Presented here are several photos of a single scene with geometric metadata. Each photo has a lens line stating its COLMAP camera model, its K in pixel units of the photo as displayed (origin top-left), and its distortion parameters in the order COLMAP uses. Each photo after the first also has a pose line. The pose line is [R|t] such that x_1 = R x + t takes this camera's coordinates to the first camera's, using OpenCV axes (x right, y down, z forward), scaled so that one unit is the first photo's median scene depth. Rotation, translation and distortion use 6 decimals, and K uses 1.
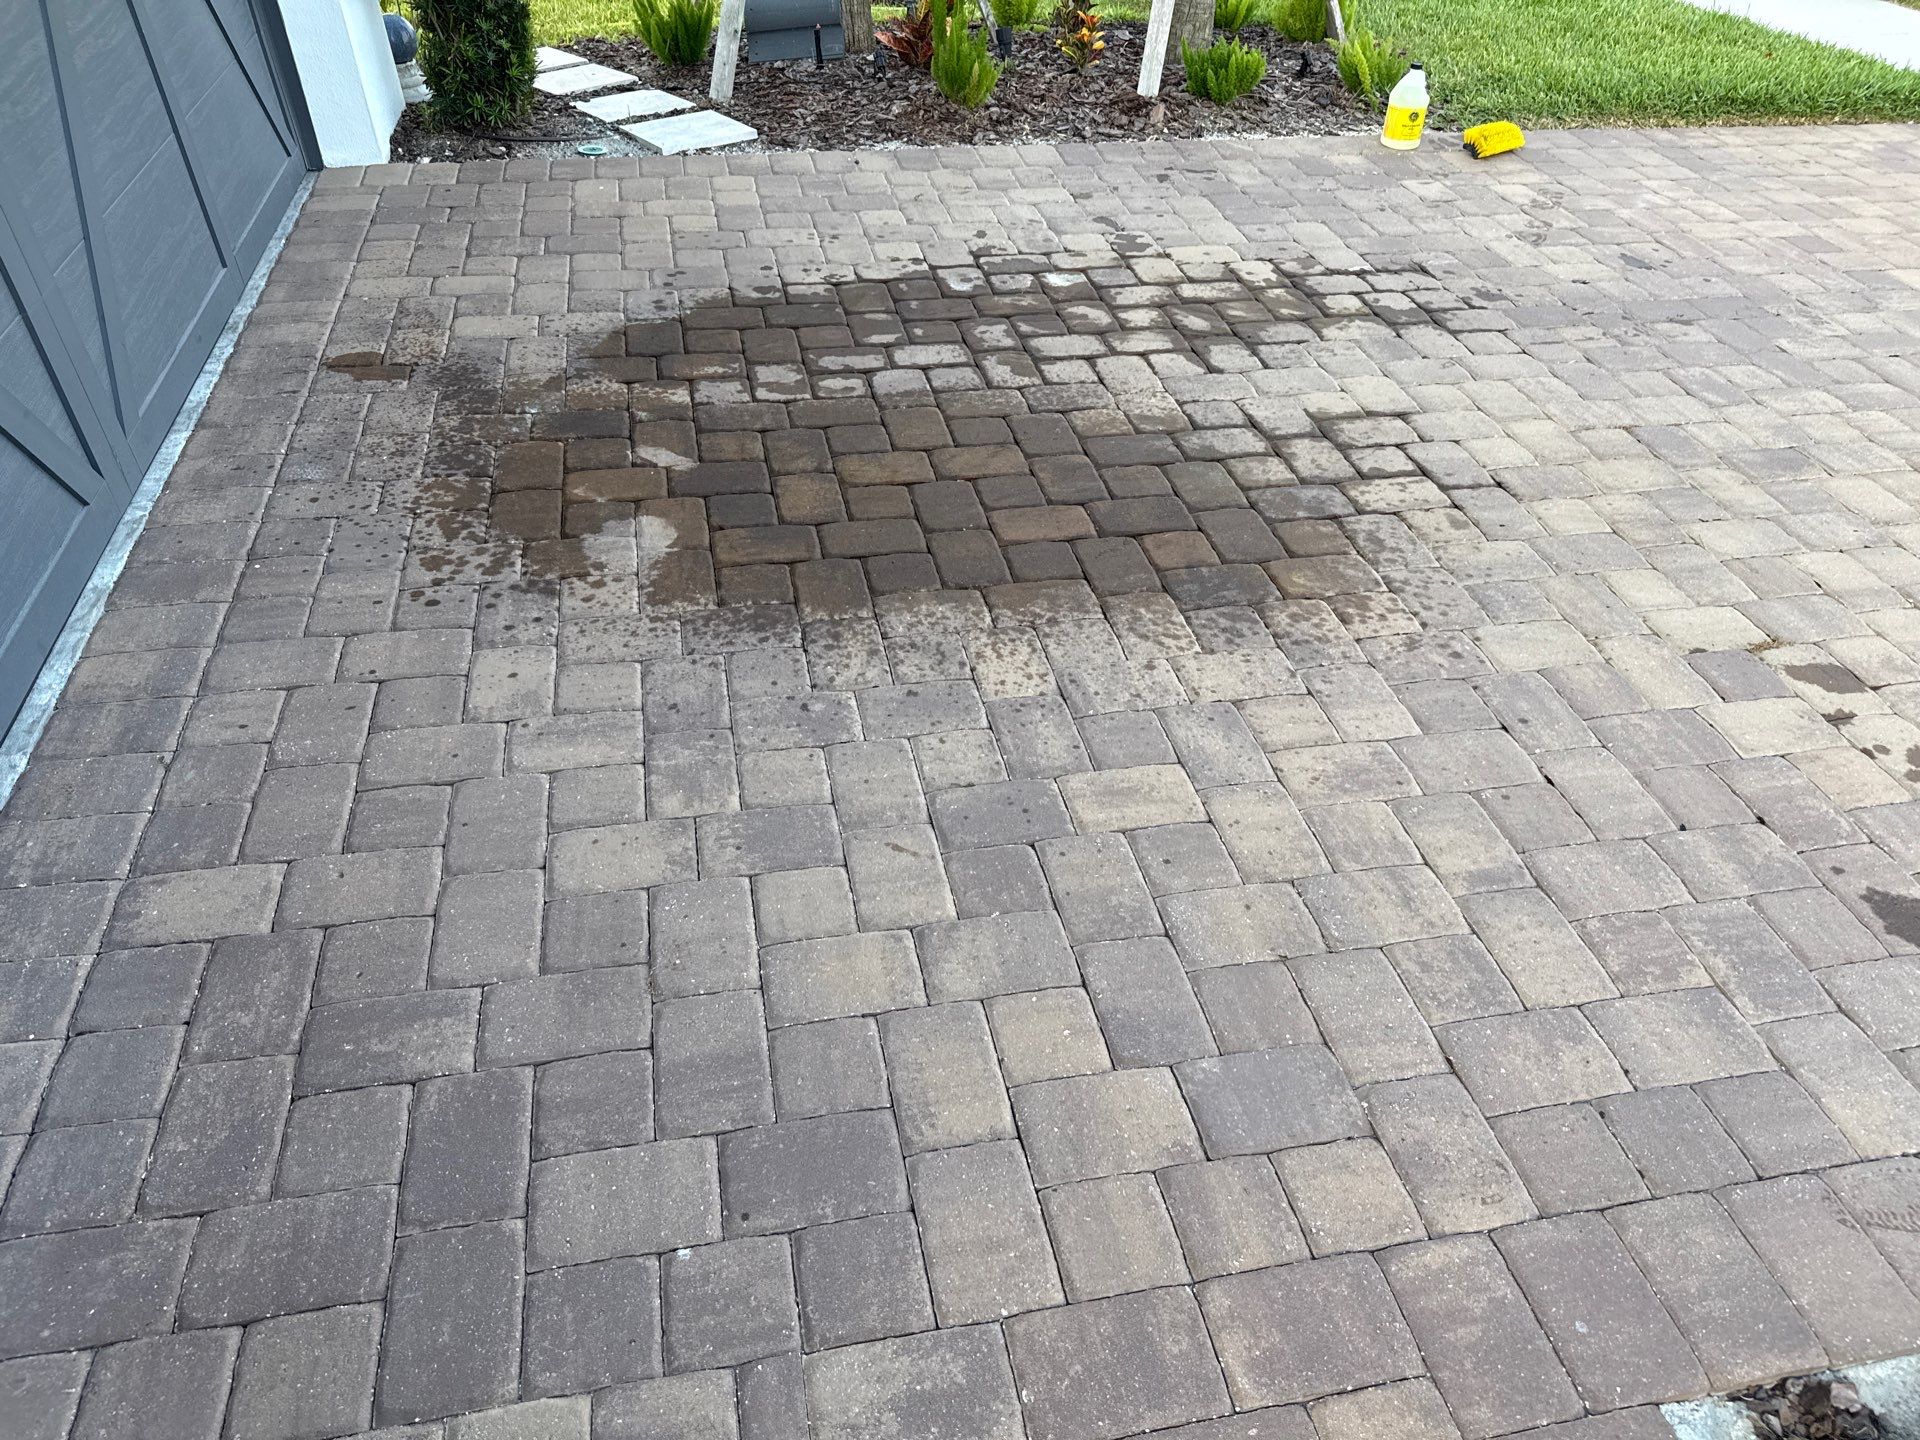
lens RADIAL K [[1353.8, 0, 961.7], [0, 1353.8, 726.6], [0, 0, 1]] dist [0.080813, -0.142735]
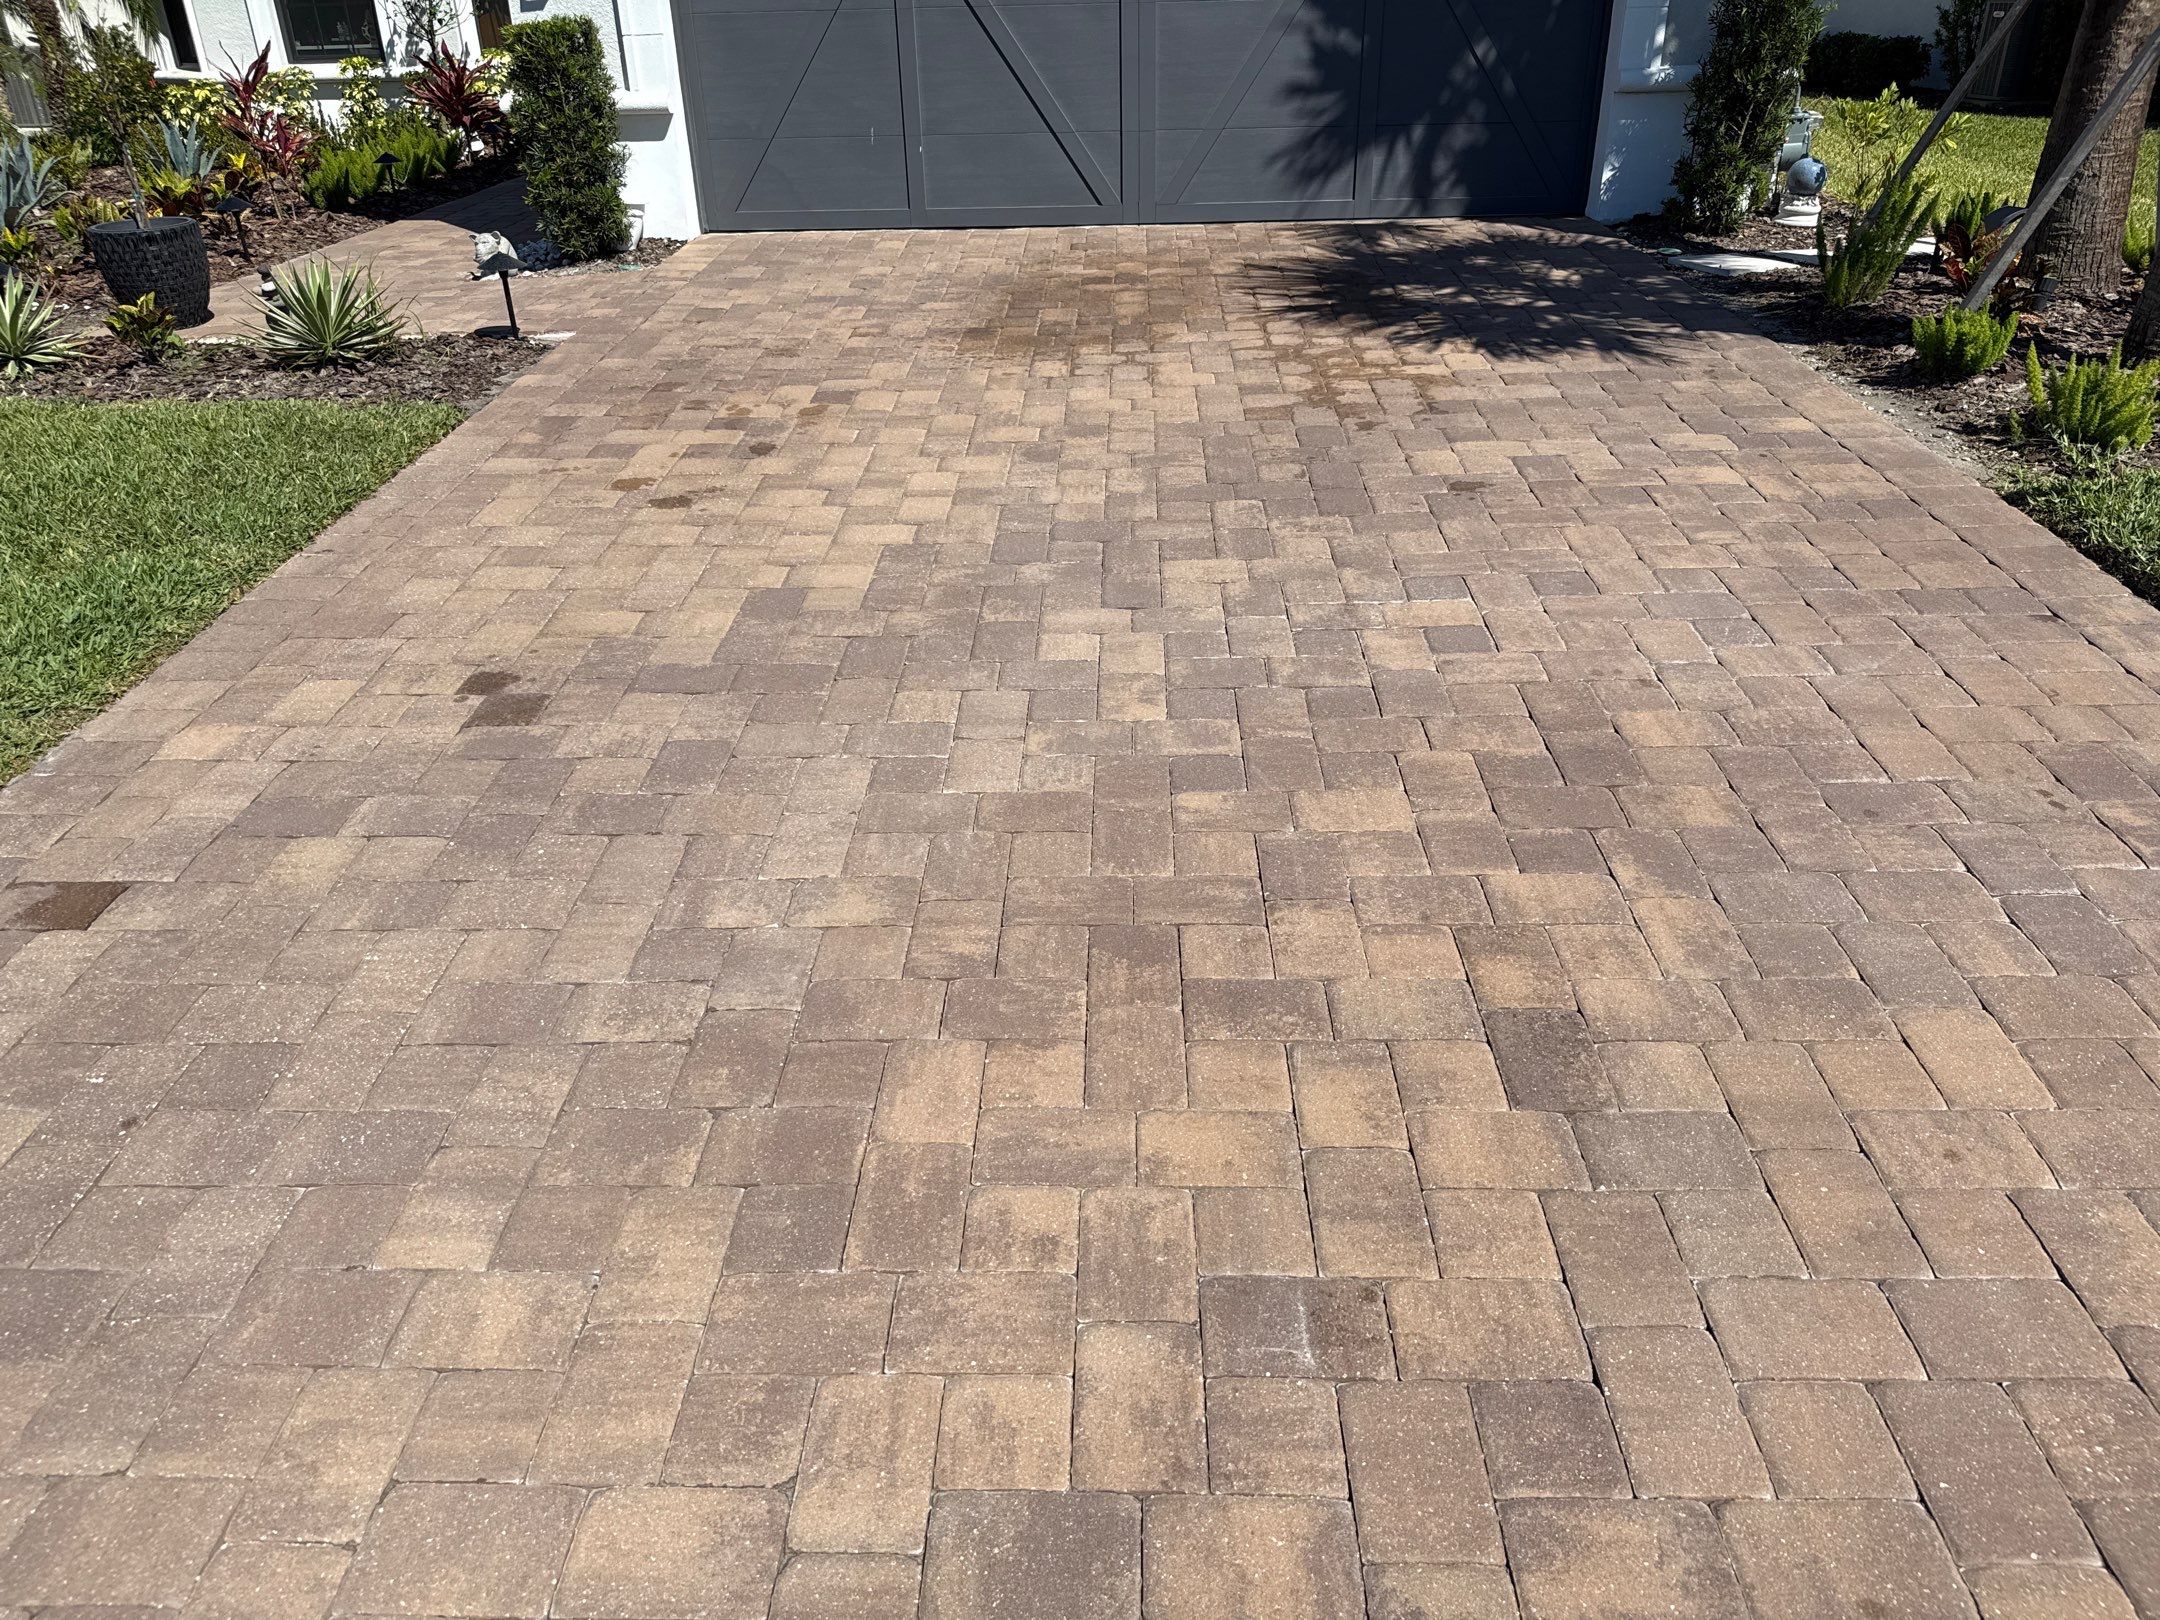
lens RADIAL K [[1500.0, 0, 1086.4], [0, 1500.0, 821.1], [0, 0, 1]] dist [0.125535, -0.203213]
pose [[-0.227407, 0.484082, -0.844956, 1.931000], [-0.593755, 0.618812, 0.514322, -0.727698], [0.771843, 0.618657, 0.146704, 1.010783]]
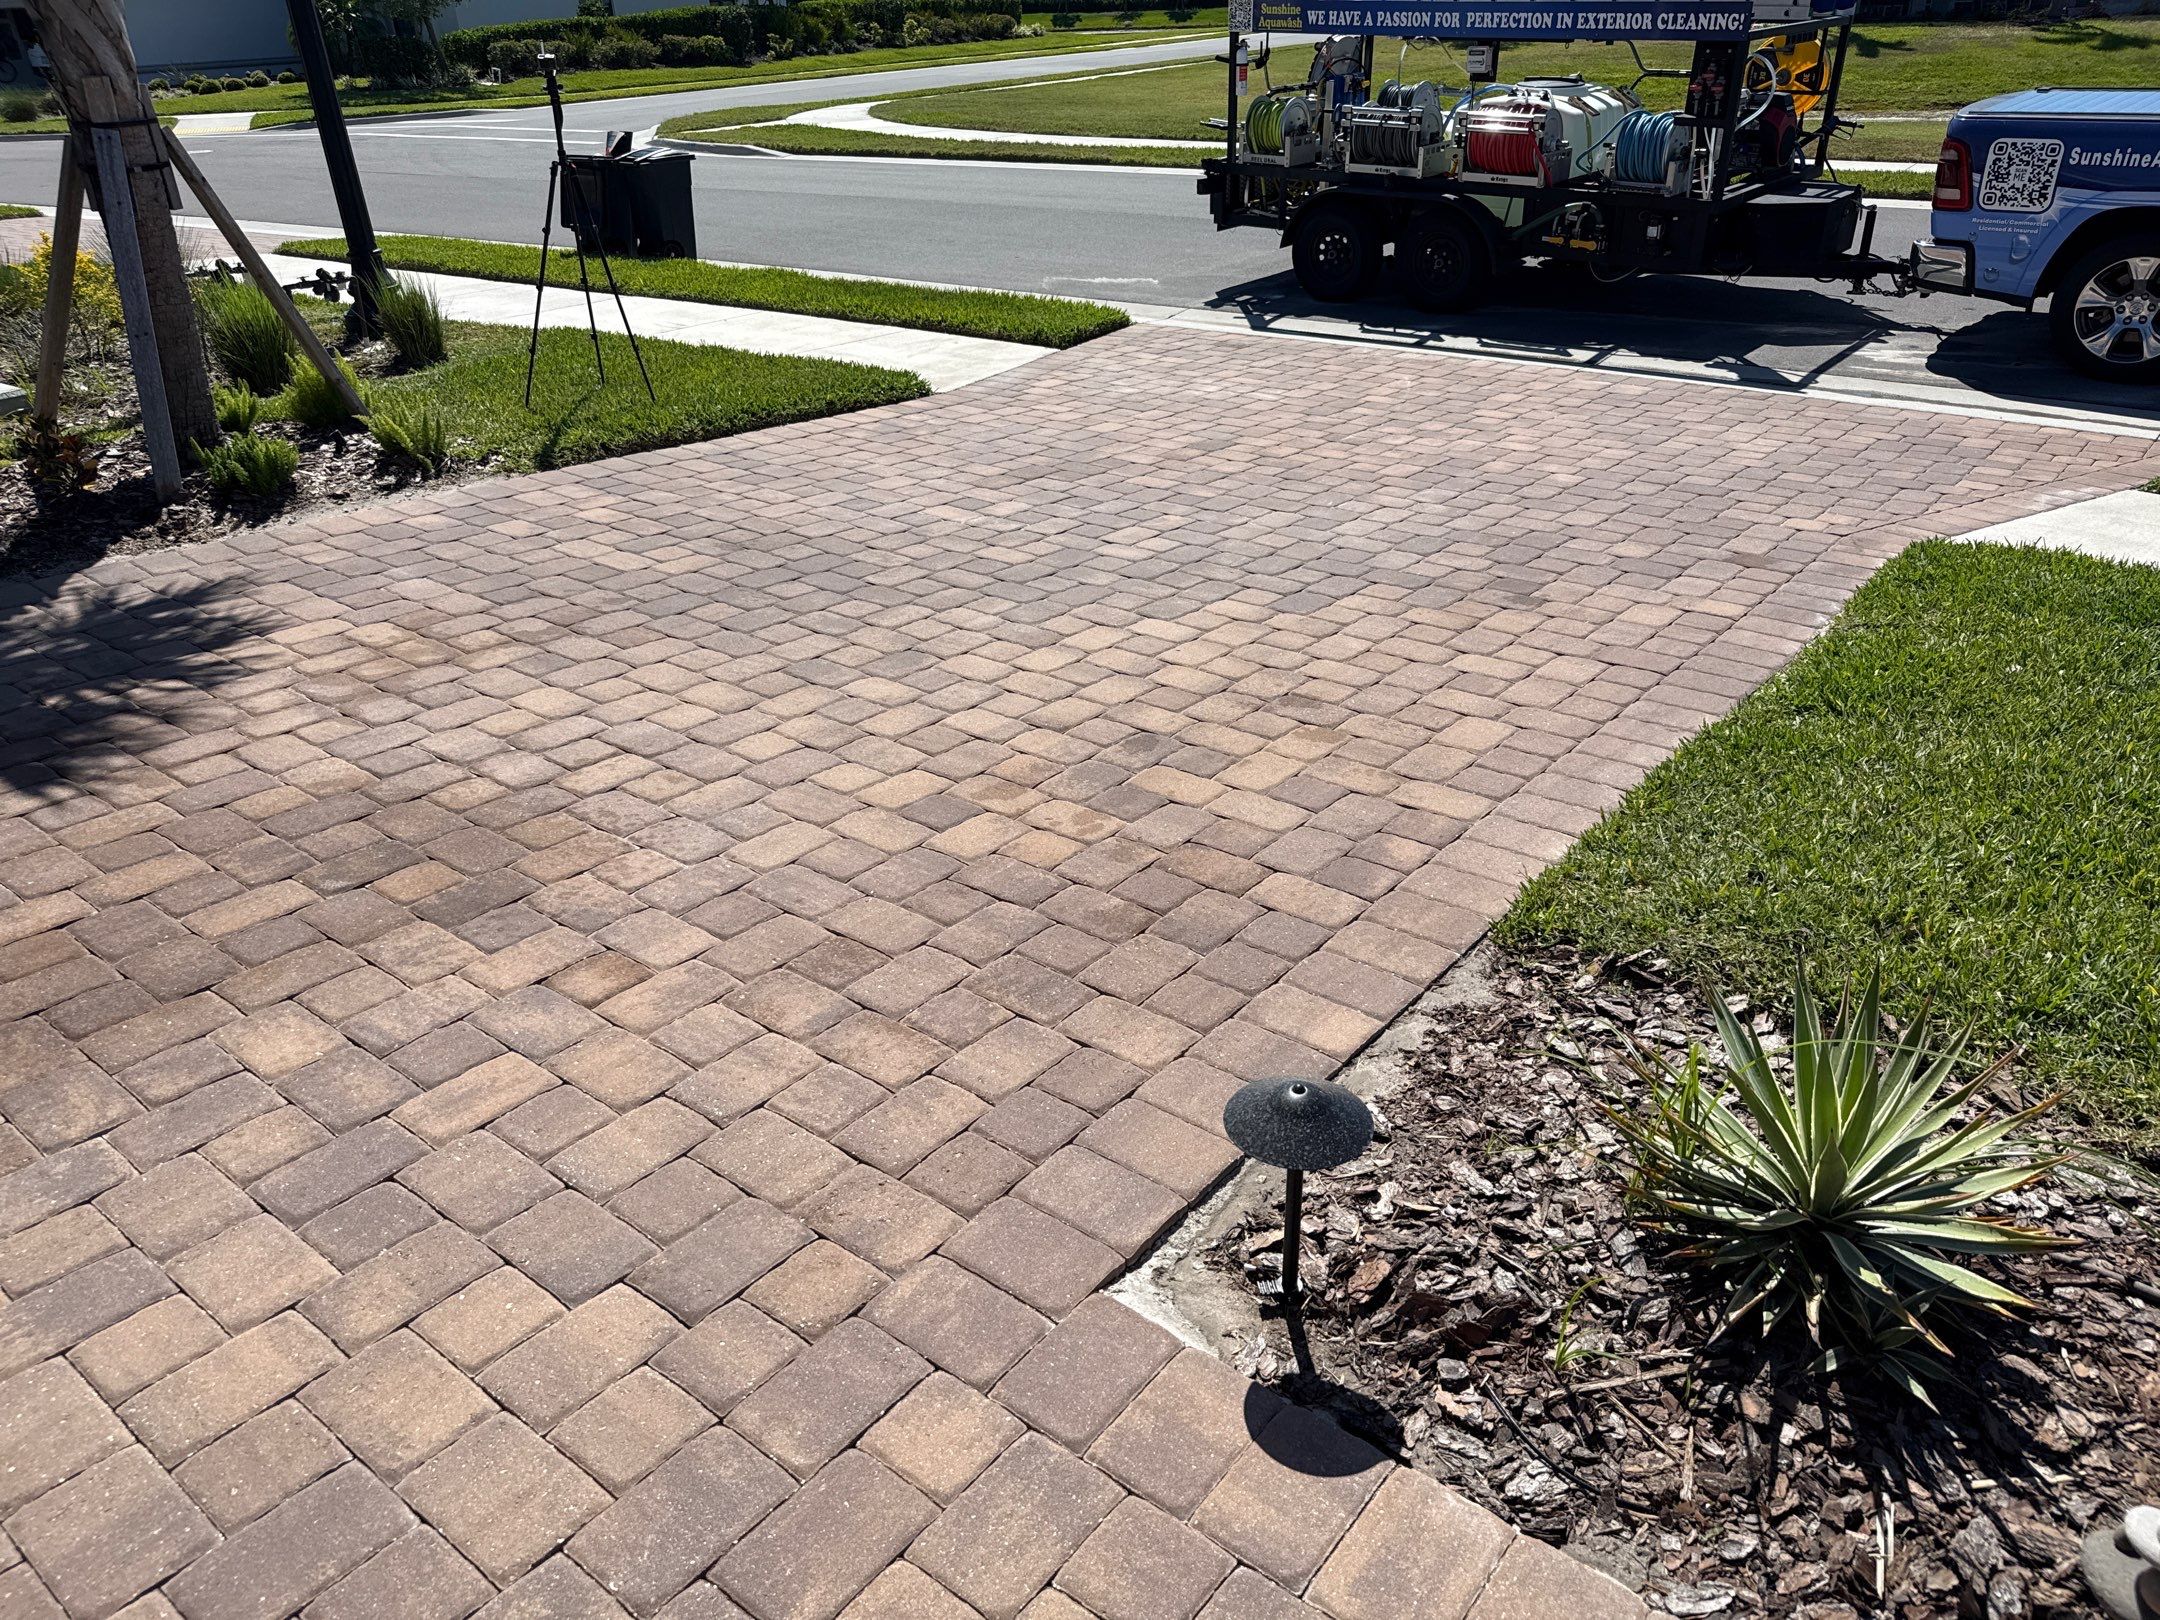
lens RADIAL K [[1503.4, 0, 1085.1], [0, 1503.4, 809.3], [0, 0, 1]] dist [0.142566, -0.252980]
pose [[0.764383, -0.304957, 0.568084, -0.066397], [0.418940, 0.904652, -0.078071, 0.089401], [-0.490110, 0.297669, 0.819259, -0.113357]]
